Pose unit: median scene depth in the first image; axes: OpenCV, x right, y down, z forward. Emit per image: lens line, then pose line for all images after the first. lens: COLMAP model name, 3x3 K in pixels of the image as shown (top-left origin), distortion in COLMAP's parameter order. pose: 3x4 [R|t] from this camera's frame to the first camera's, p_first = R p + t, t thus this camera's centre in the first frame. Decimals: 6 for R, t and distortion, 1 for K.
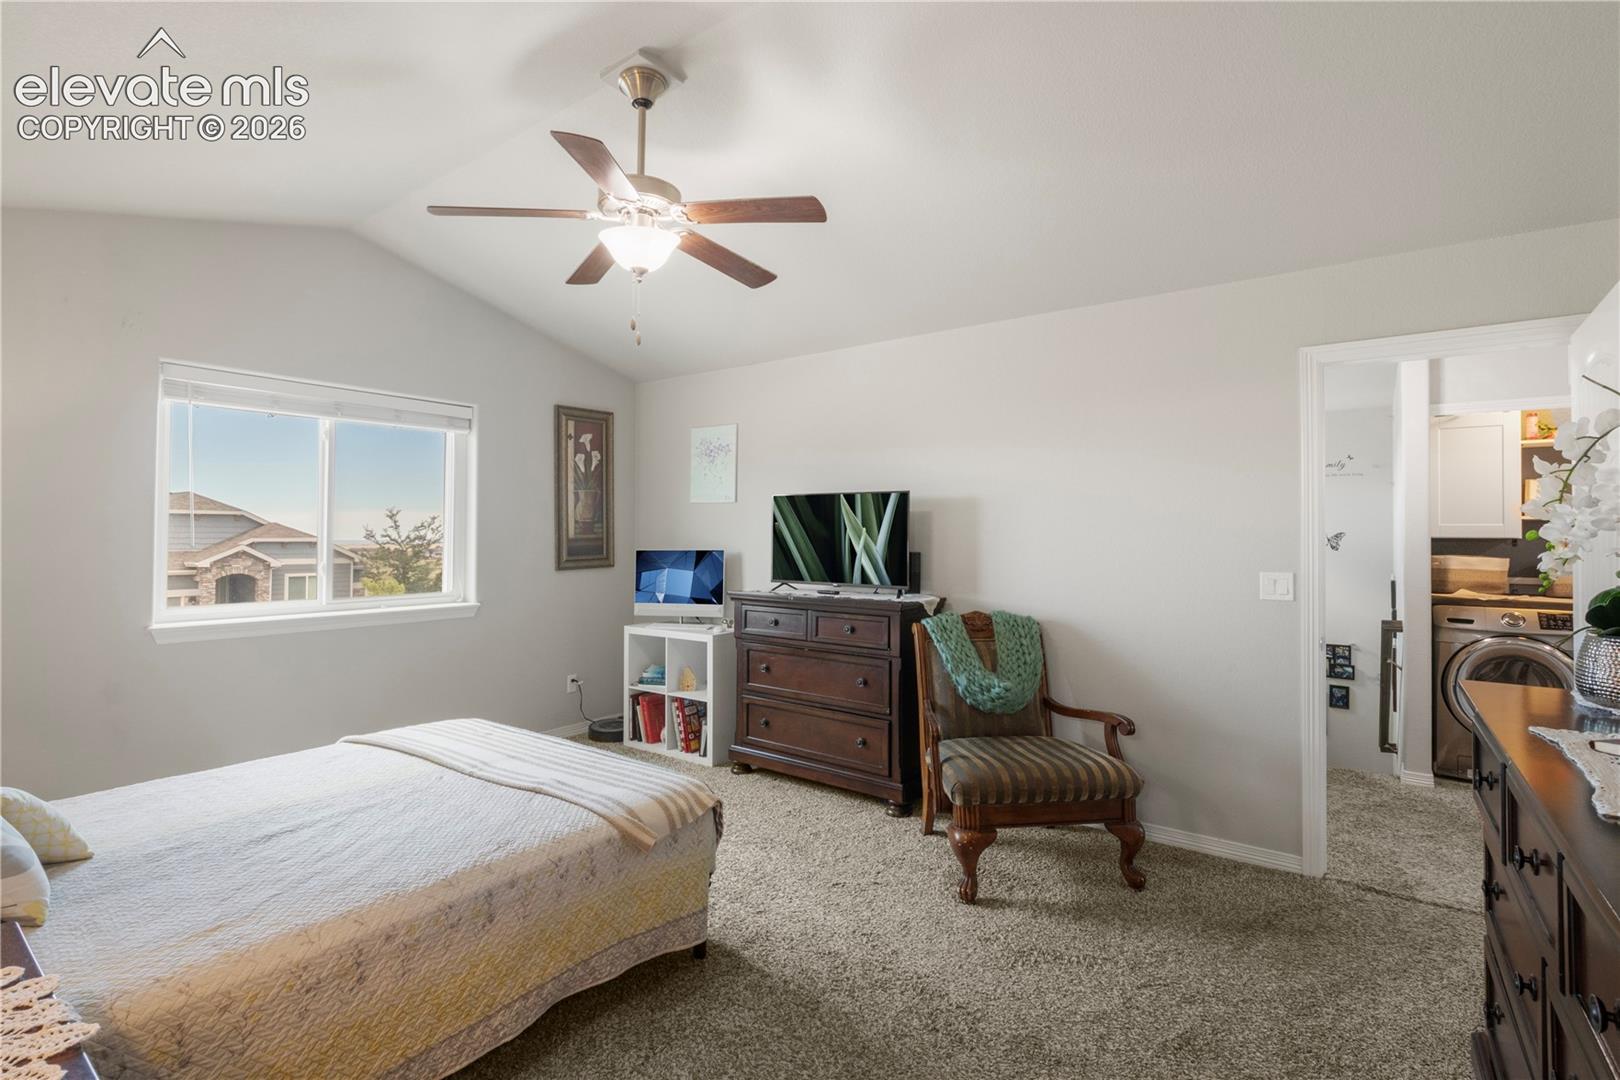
lens RADIAL K [[754.8, 0, 804.6], [0, 754.8, 509.8], [0, 0, 1]] dist [0.001560, -0.007349]
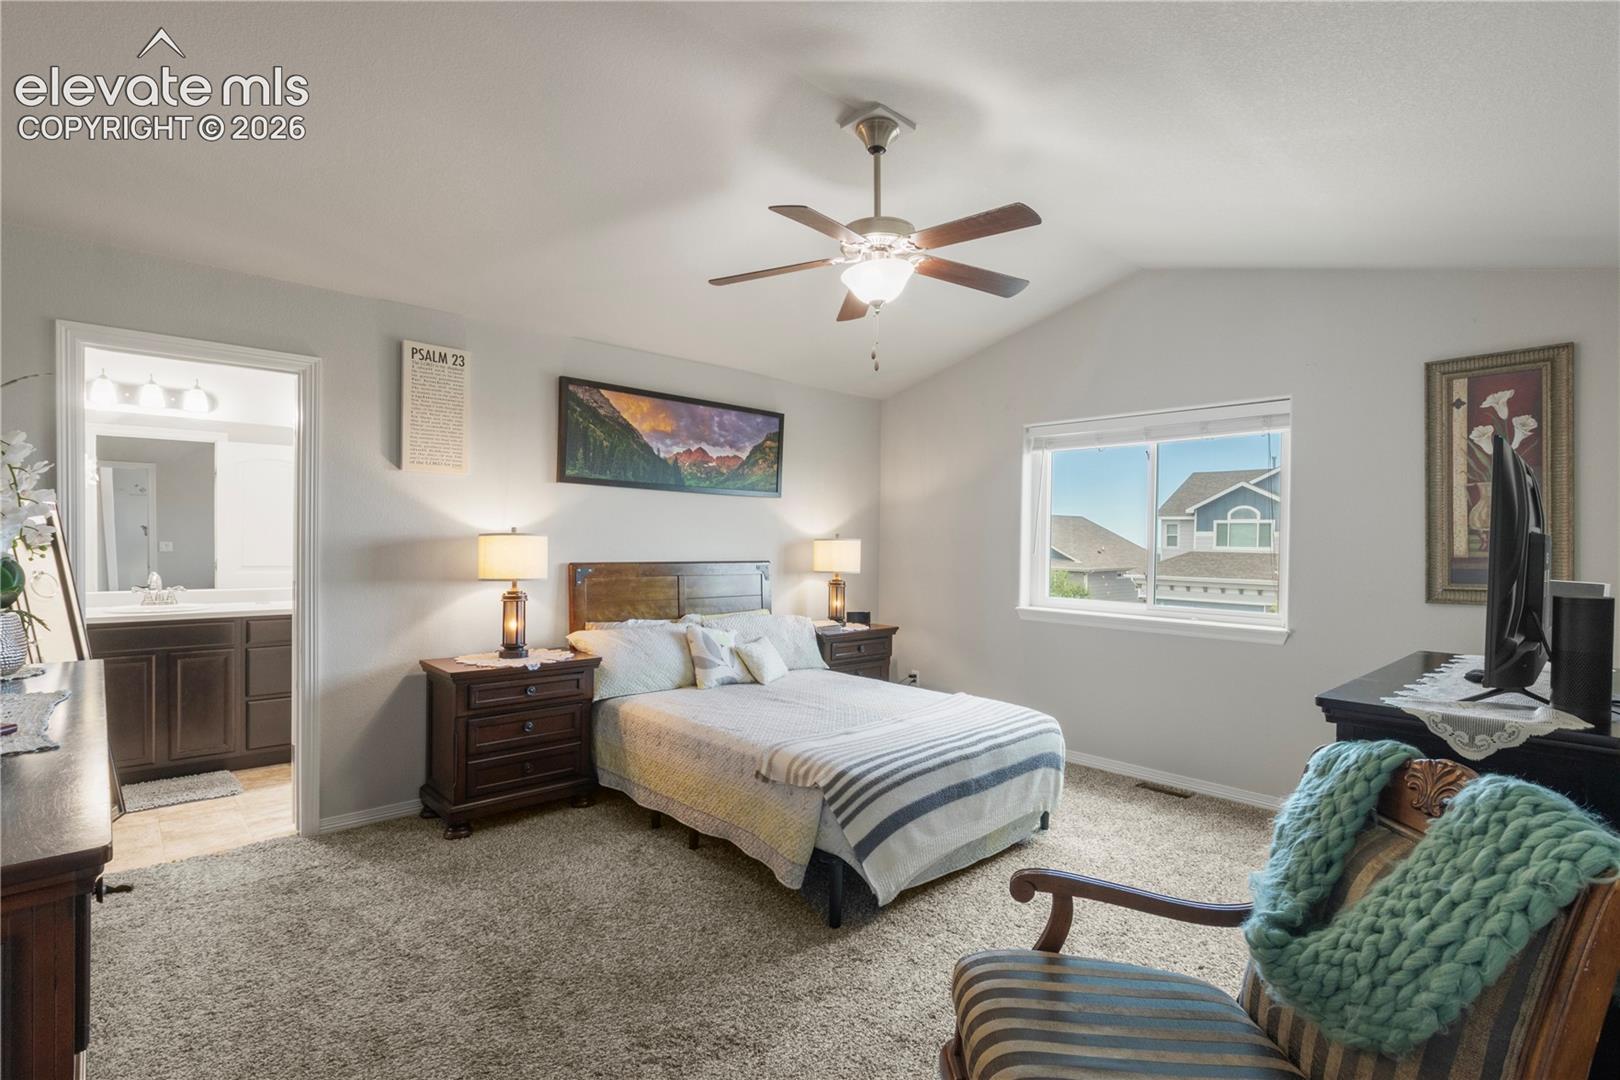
lens RADIAL K [[757.0, 0, 791.4], [0, 757.0, 538.9], [0, 0, 1]] dist [0.004686, -0.007566]
pose [[-0.187017, -0.009127, -0.982314, 0.452616], [0.016294, 0.999790, -0.012391, 0.020847], [0.982222, -0.018323, -0.186829, 0.546413]]
